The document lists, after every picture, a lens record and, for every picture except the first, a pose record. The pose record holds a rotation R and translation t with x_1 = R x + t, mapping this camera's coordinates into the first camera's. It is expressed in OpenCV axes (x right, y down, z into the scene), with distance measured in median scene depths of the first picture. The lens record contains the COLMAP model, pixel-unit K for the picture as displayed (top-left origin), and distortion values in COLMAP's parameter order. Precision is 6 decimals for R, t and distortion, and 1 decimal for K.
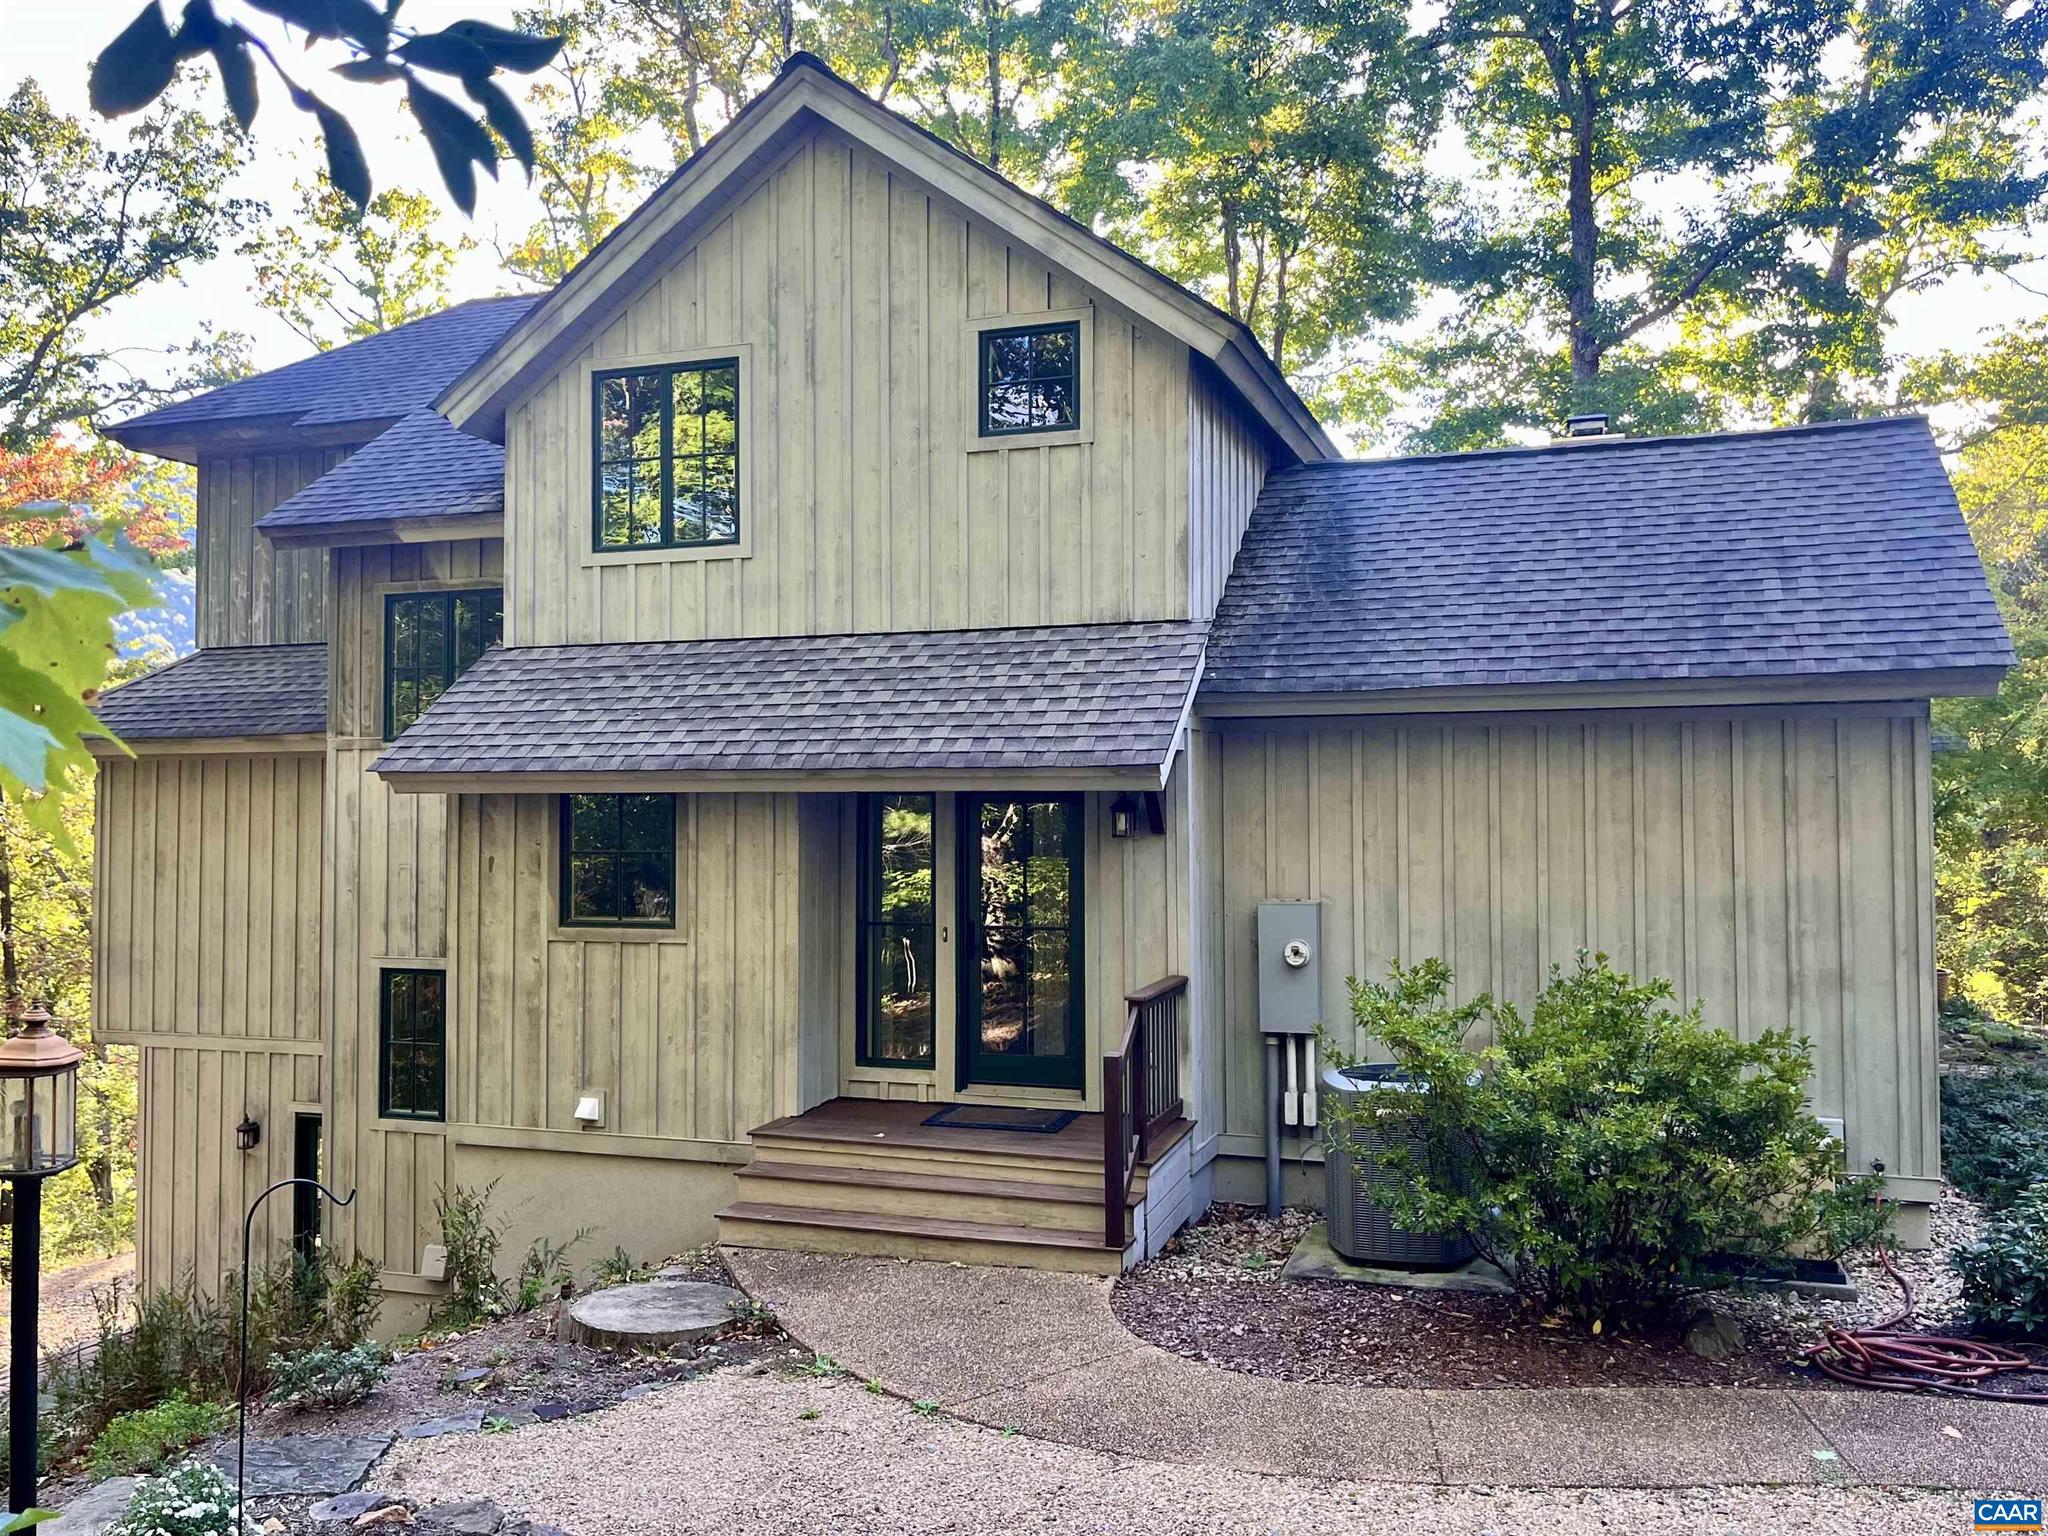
lens RADIAL K [[1428.8, 0, 1024.0], [0, 1428.8, 768.0], [0, 0, 1]] dist [0.065482, -0.001089]
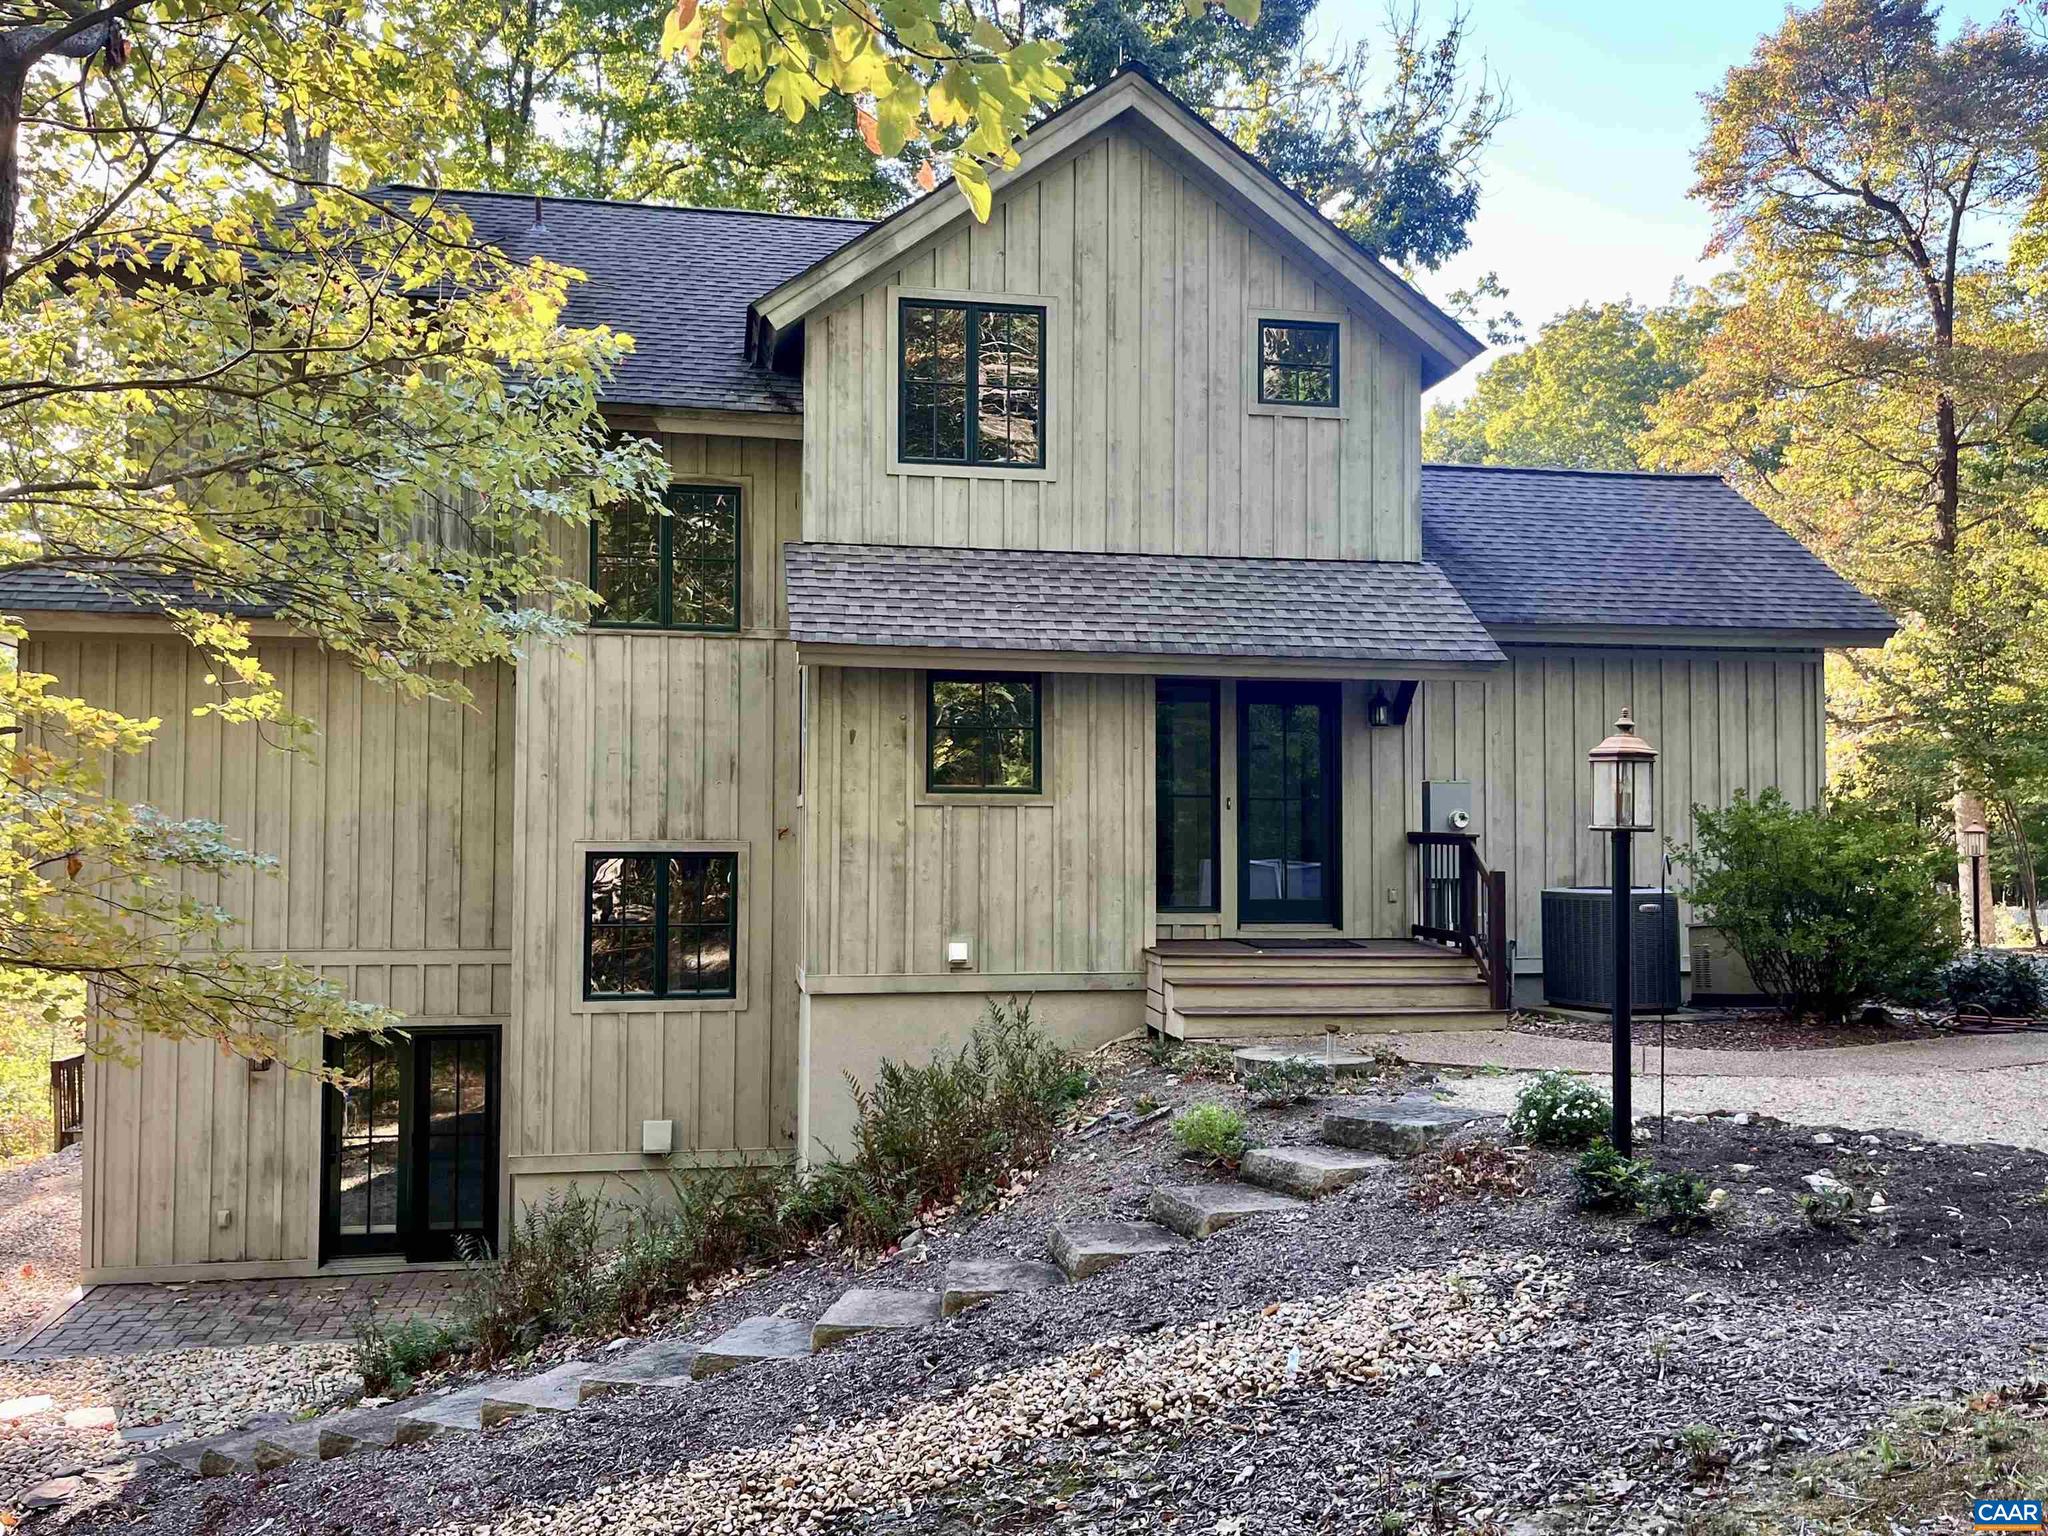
lens RADIAL K [[1428.8, 0, 1024.0], [0, 1428.8, 768.0], [0, 0, 1]] dist [0.065482, -0.001089]
pose [[0.899457, 0.023584, 0.436372, -0.739933], [-0.024167, 0.999699, -0.004215, 0.093666], [-0.436341, -0.006754, 0.899756, -0.032772]]
